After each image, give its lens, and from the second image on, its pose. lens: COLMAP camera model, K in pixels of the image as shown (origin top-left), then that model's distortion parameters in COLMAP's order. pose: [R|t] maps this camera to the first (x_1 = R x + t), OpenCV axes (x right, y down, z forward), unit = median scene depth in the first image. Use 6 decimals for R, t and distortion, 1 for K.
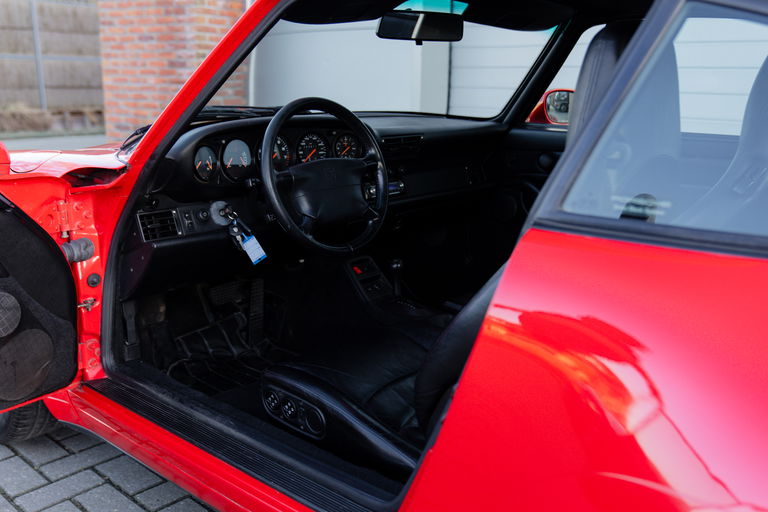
lens RADIAL K [[750.3, 0, 384.0], [0, 750.3, 256.0], [0, 0, 1]] dist [-0.001512, -0.008077]
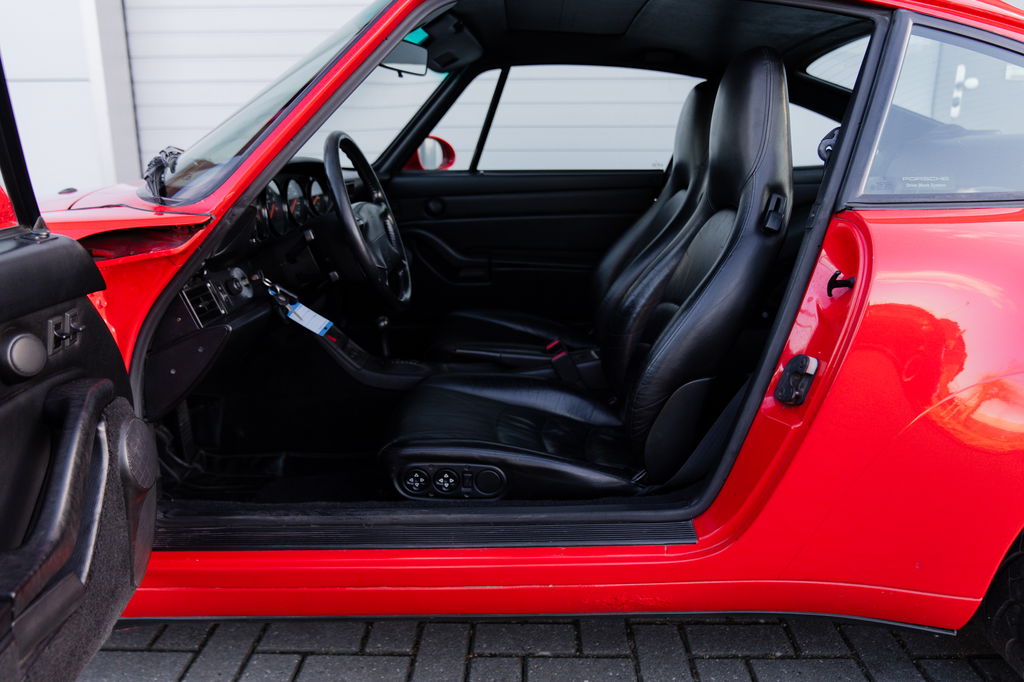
lens RADIAL K [[738.9, 0, 512.0], [0, 738.9, 341.0], [0, 0, 1]] dist [0.002642, 0.000986]
pose [[0.745523, -0.180242, 0.641645, -0.535377], [0.173032, 0.982070, 0.074824, -0.007440], [-0.643627, 0.055242, 0.763343, 0.255681]]
